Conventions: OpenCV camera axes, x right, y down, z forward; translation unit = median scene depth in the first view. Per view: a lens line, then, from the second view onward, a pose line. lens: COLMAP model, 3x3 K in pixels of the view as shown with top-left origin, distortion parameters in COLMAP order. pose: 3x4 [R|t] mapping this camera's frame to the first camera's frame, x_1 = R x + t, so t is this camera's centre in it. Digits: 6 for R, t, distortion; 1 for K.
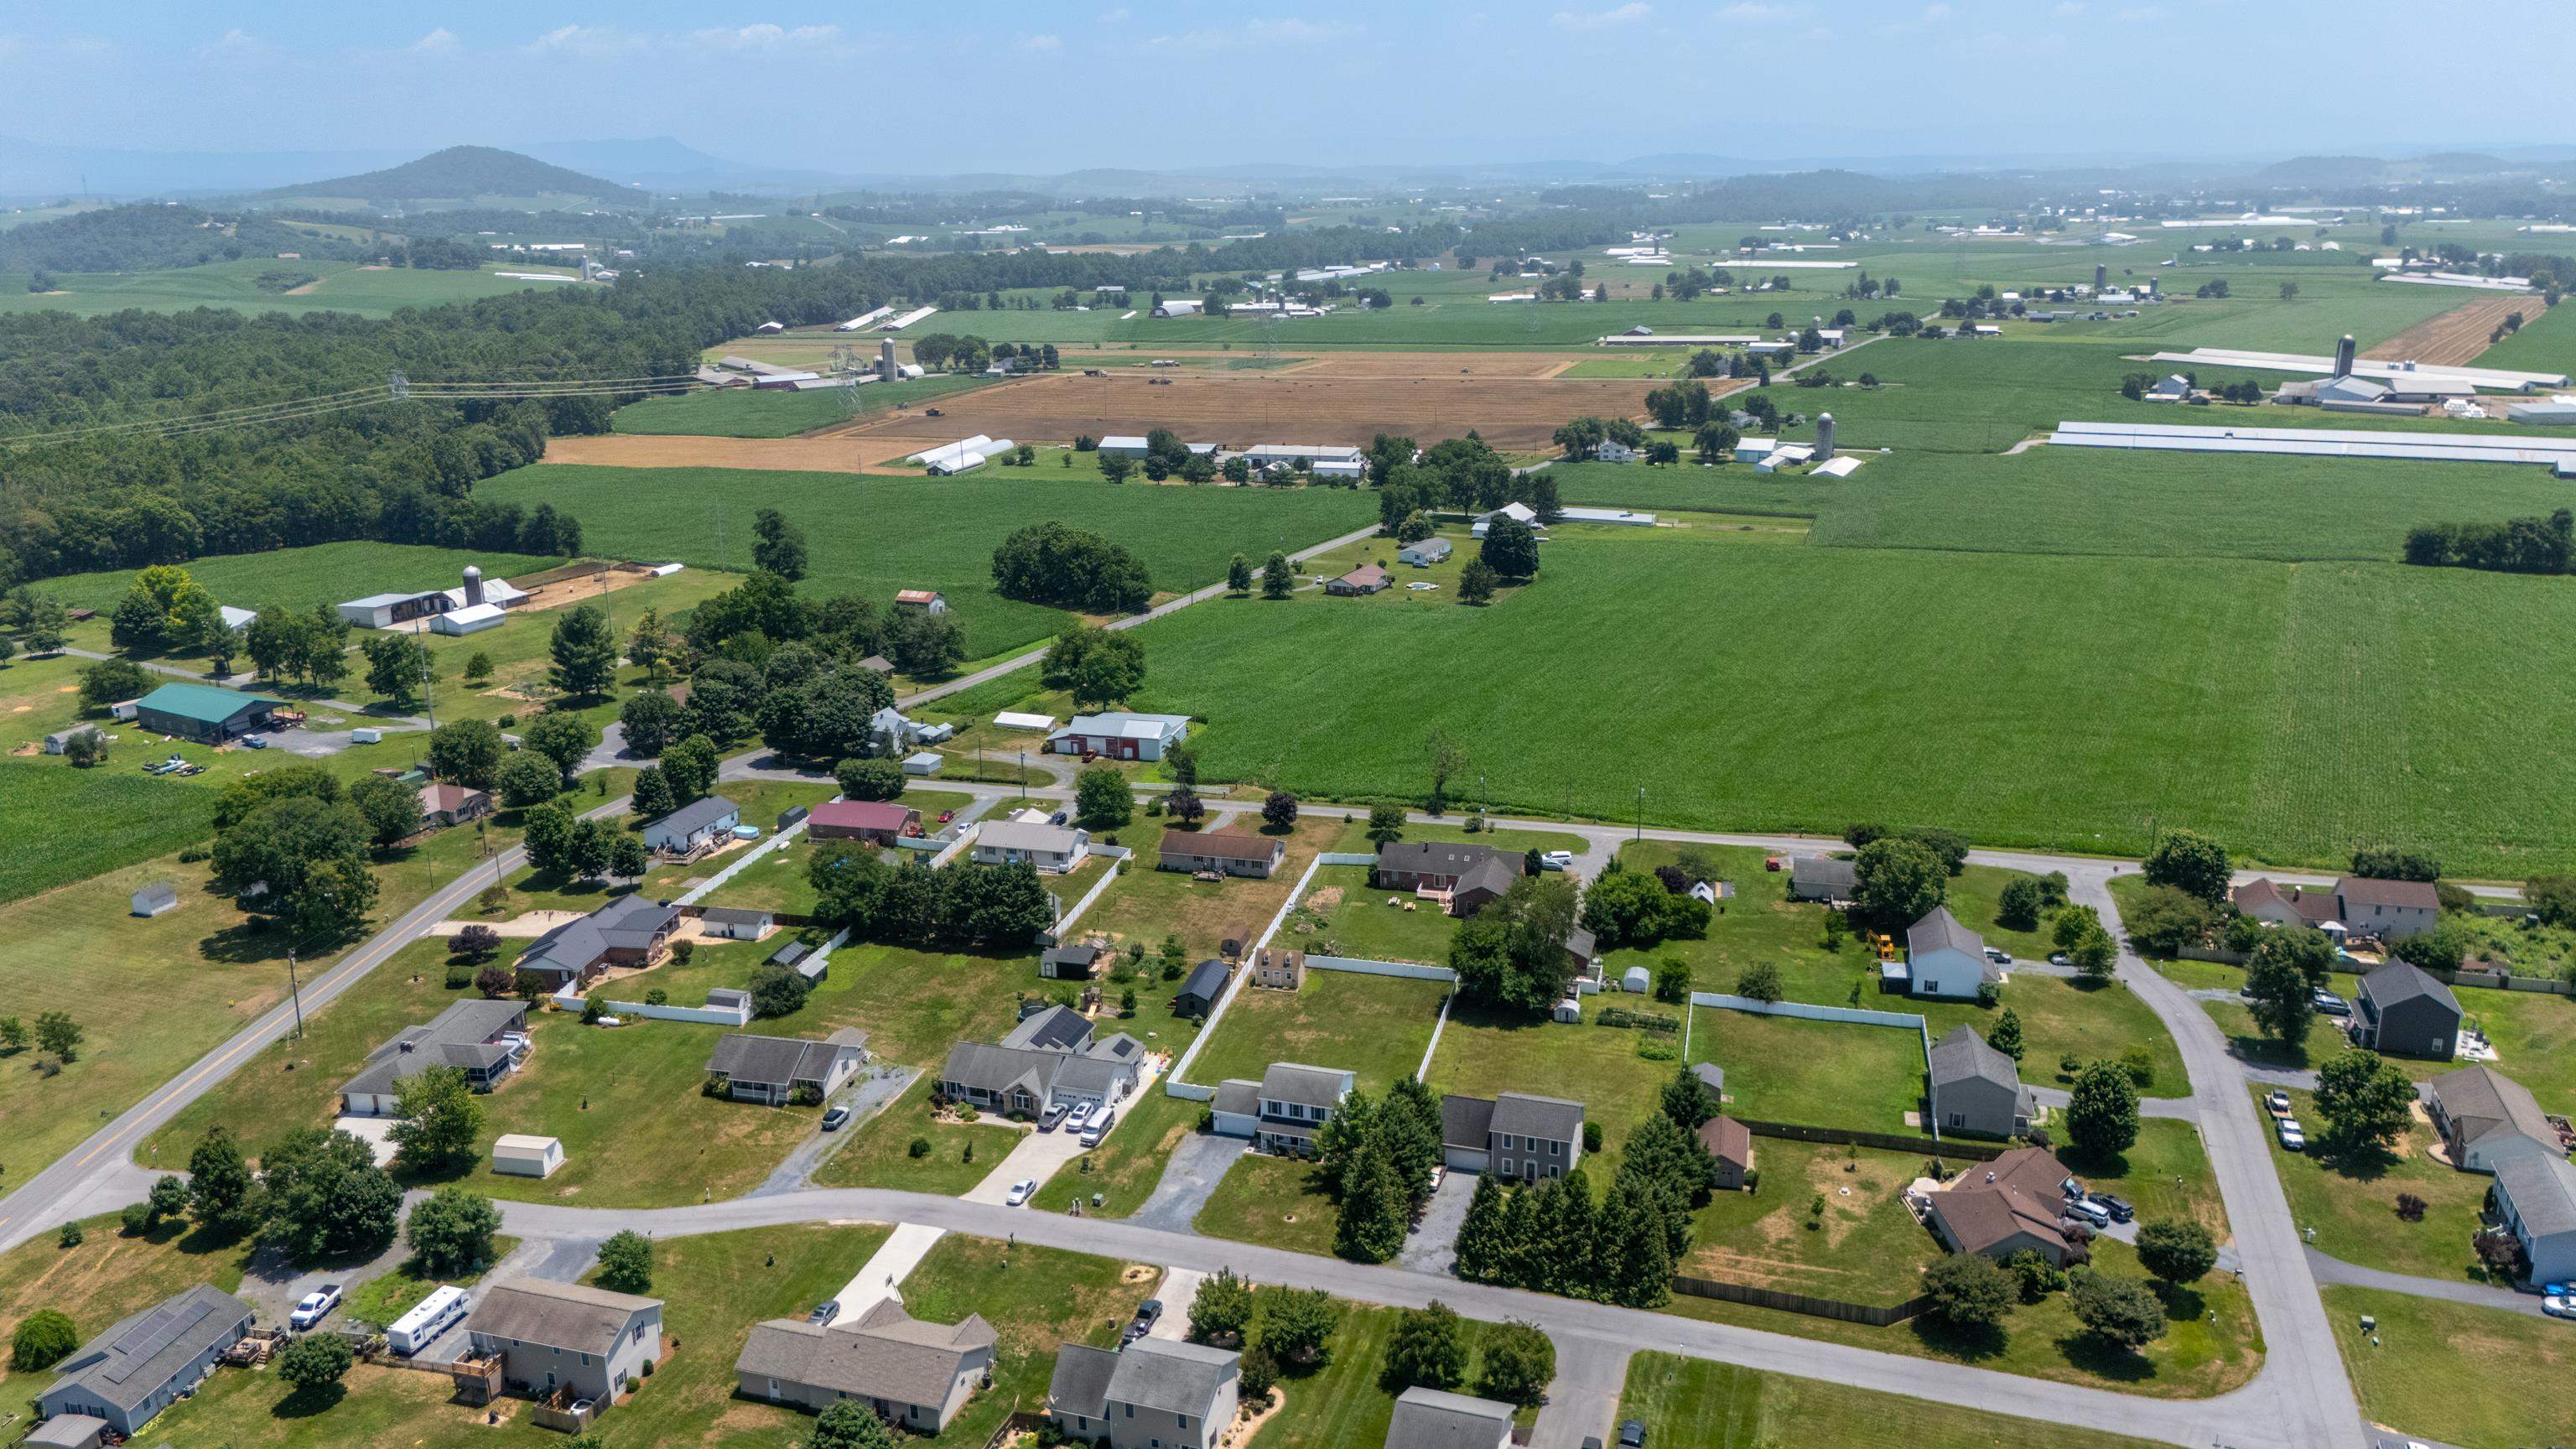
lens RADIAL K [[1894.5, 0, 1291.5], [0, 1894.5, 734.2], [0, 0, 1]] dist [0.116318, -0.149893]
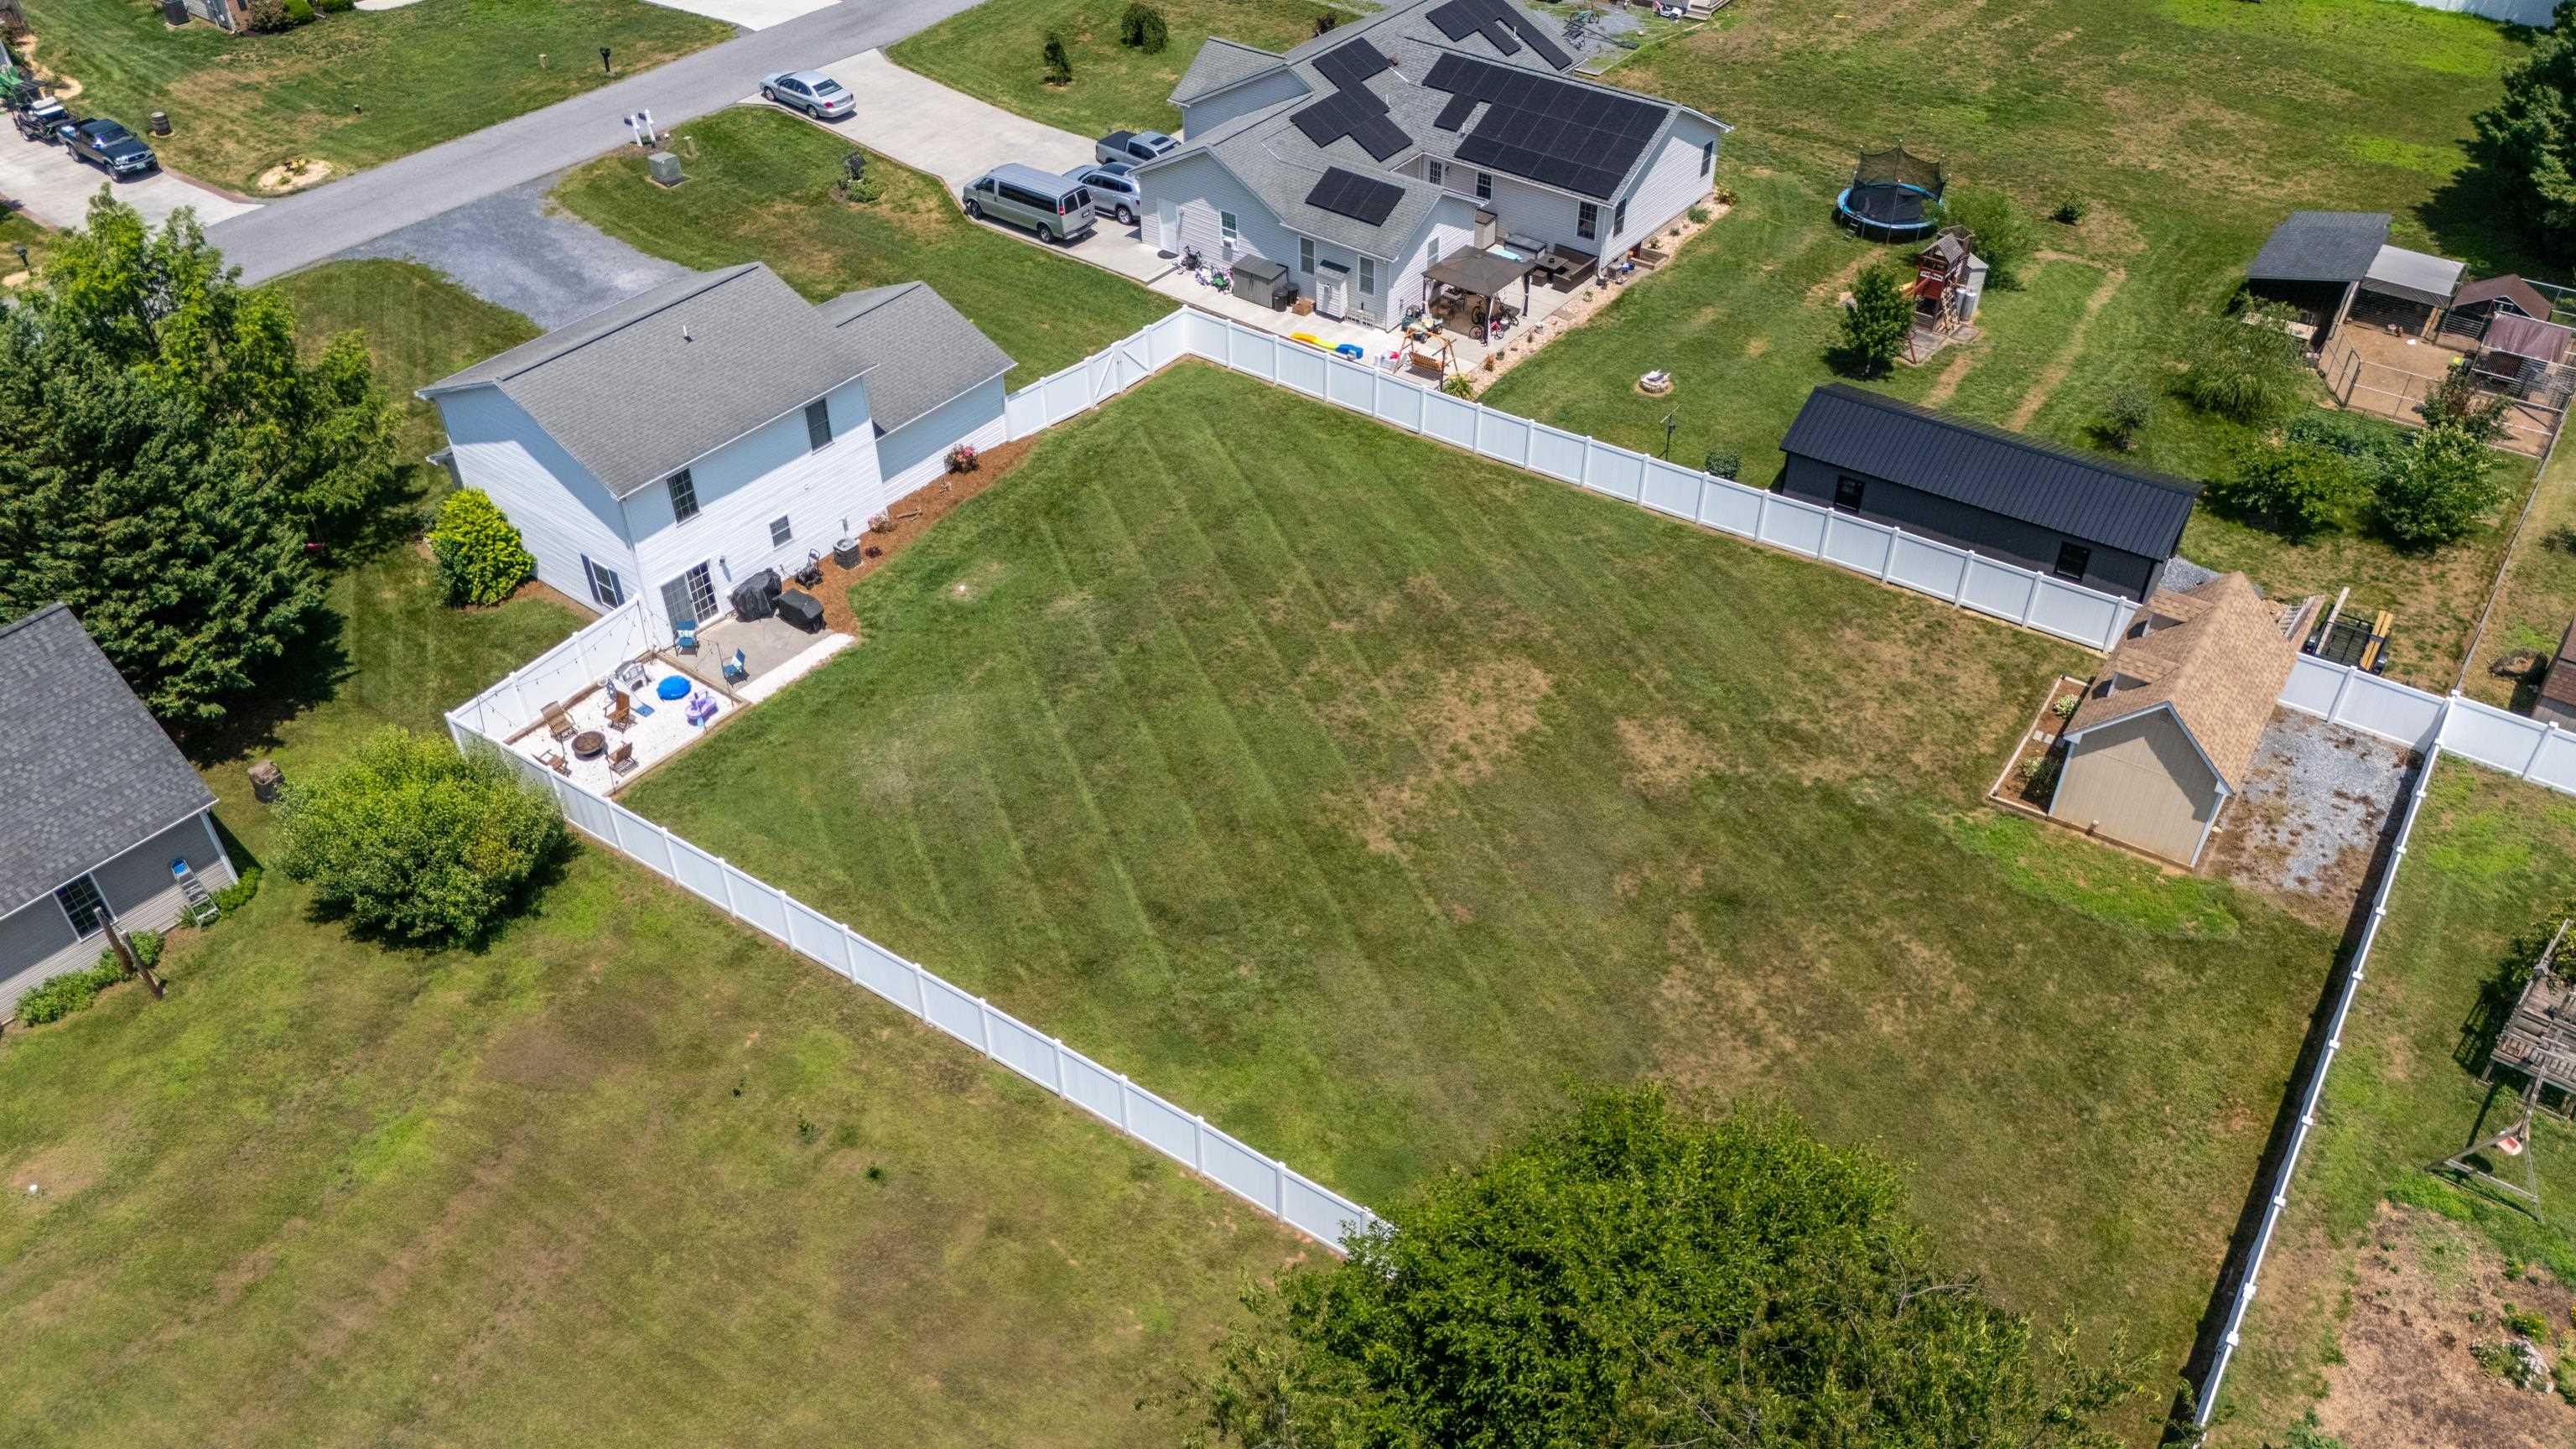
lens RADIAL K [[1906.0, 0, 1285.1], [0, 1906.0, 726.8], [0, 0, 1]] dist [0.074224, -0.071694]
pose [[-0.343006, 0.606597, -0.717208, 0.176677], [-0.254689, 0.674869, 0.692593, 0.017425], [0.904146, 0.420228, -0.076991, 1.040060]]
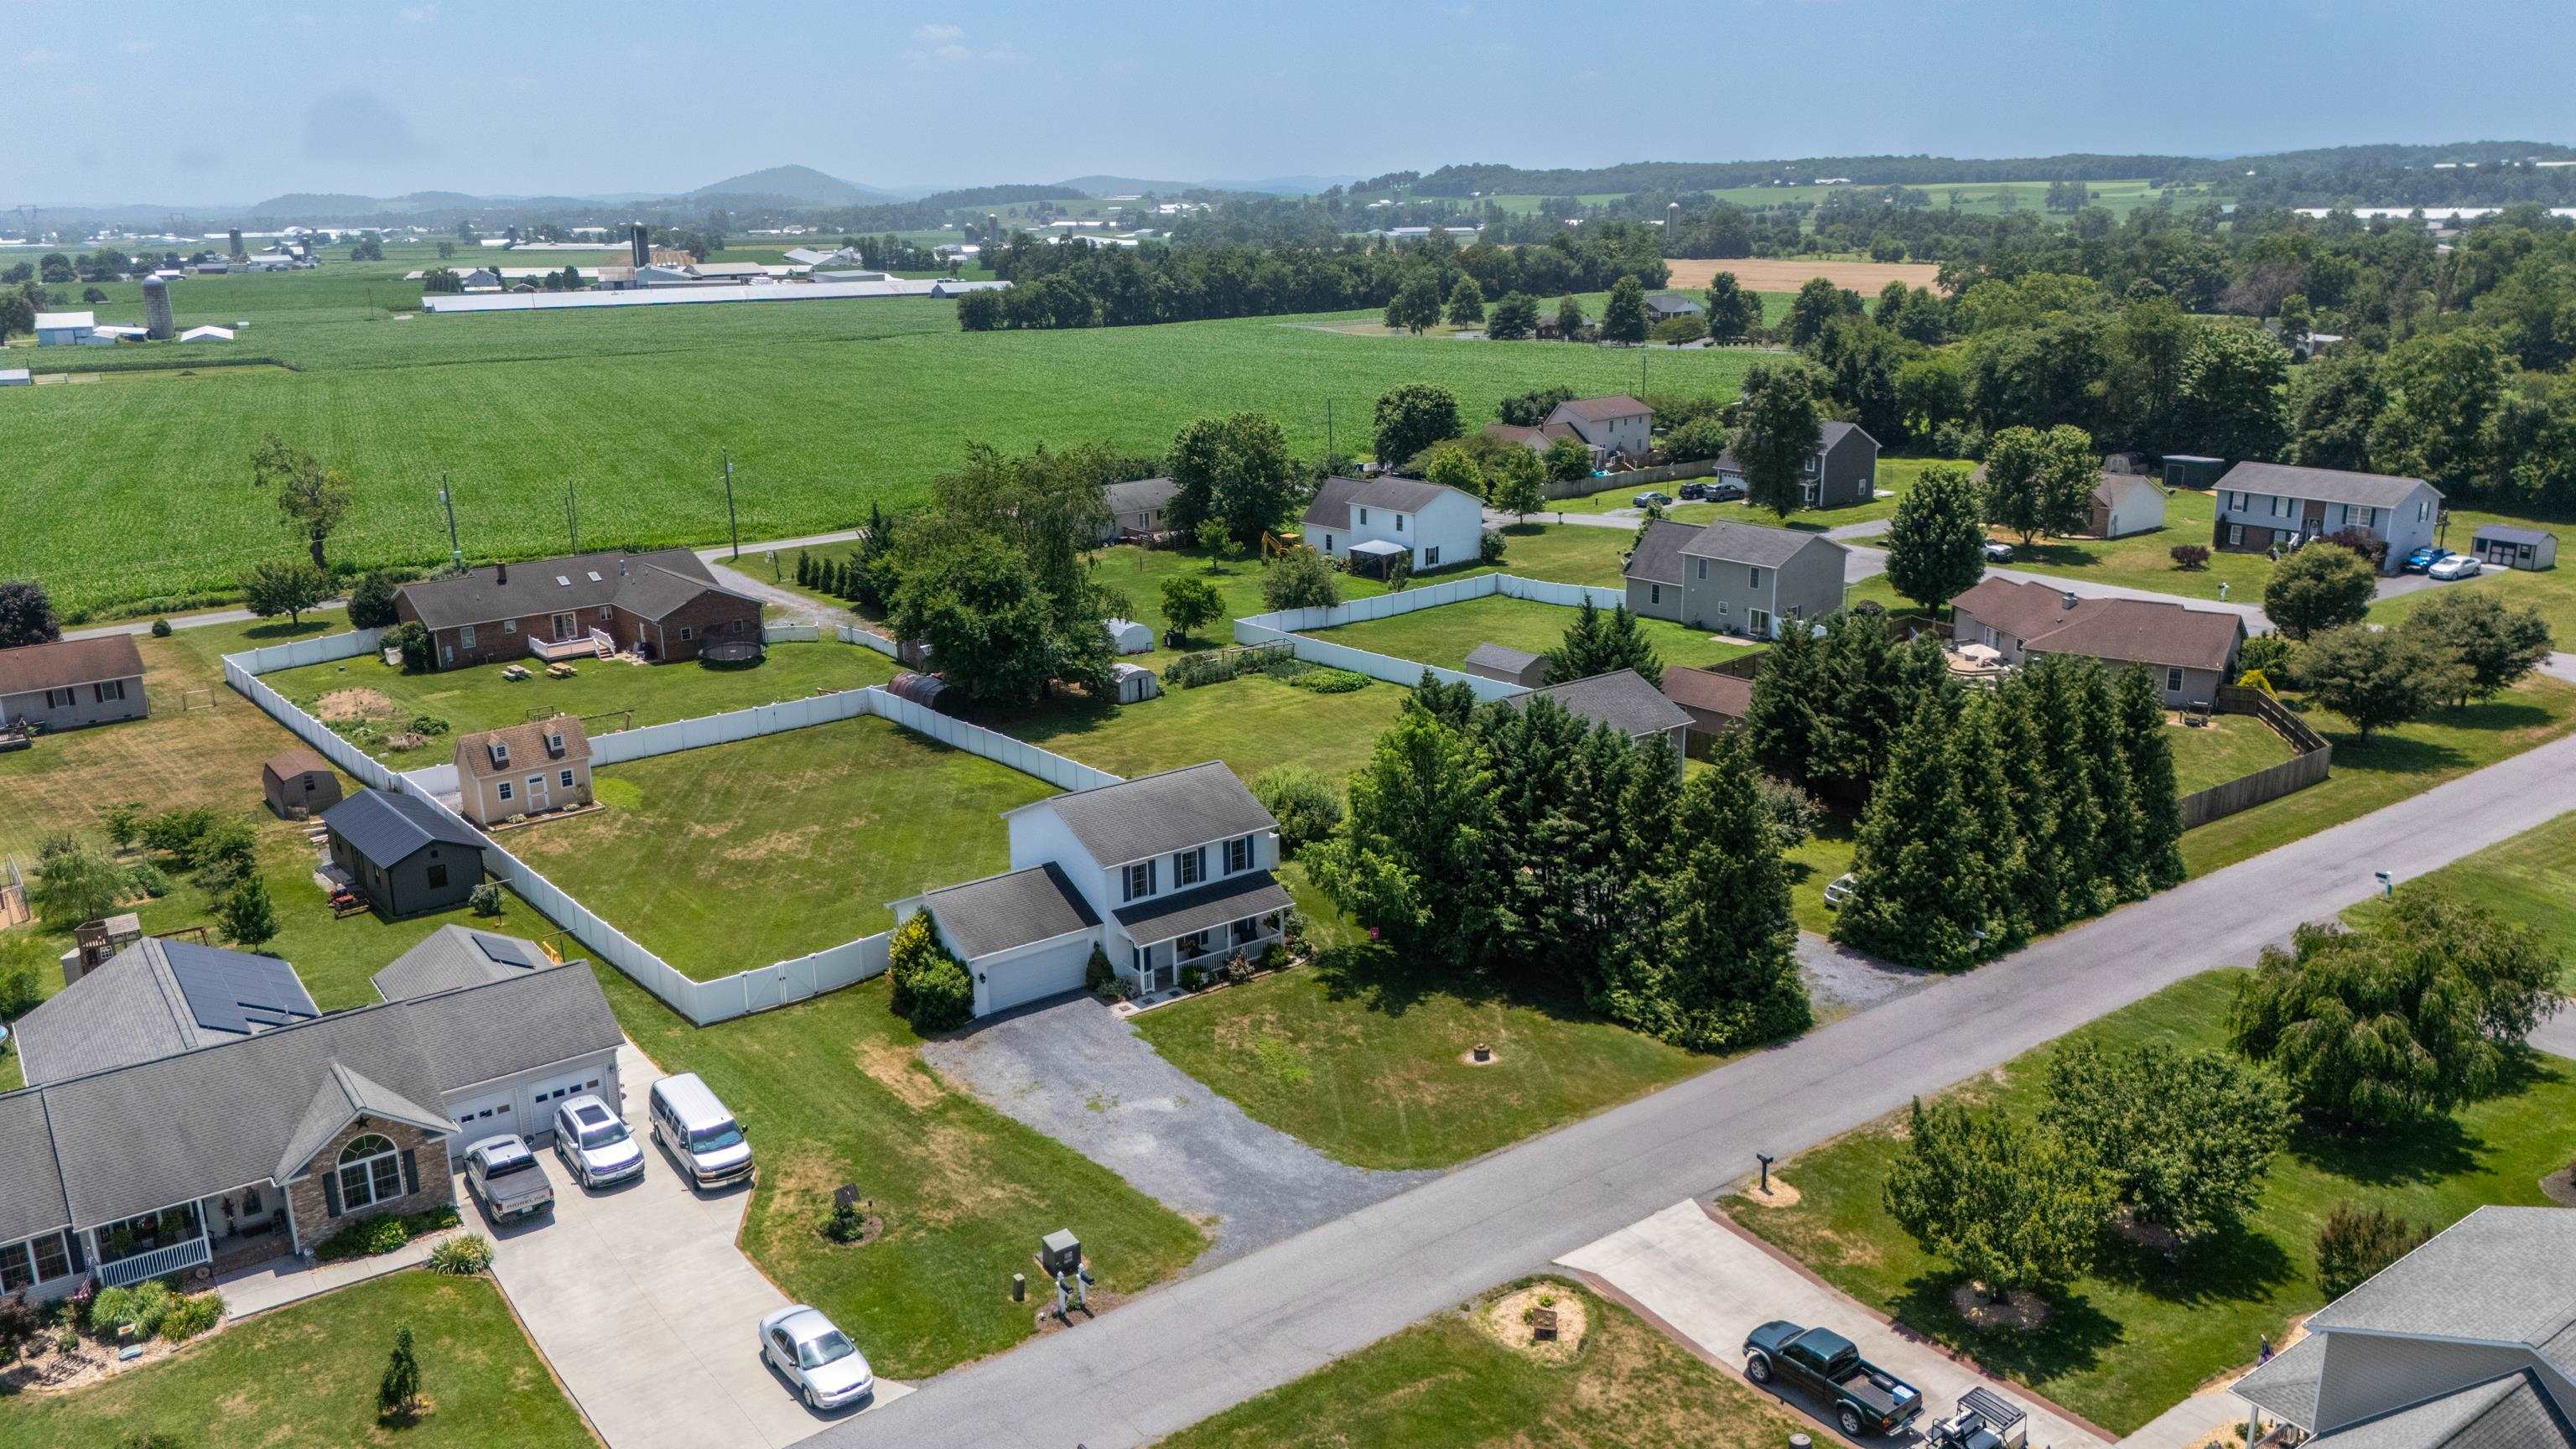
lens RADIAL K [[1907.9, 0, 1285.2], [0, 1907.9, 716.8], [0, 0, 1]] dist [0.093766, -0.118953]
pose [[0.591057, -0.210039, 0.778803, -0.256326], [0.239447, 0.967670, 0.079253, 0.130898], [-0.770271, 0.139639, 0.622241, 0.680862]]
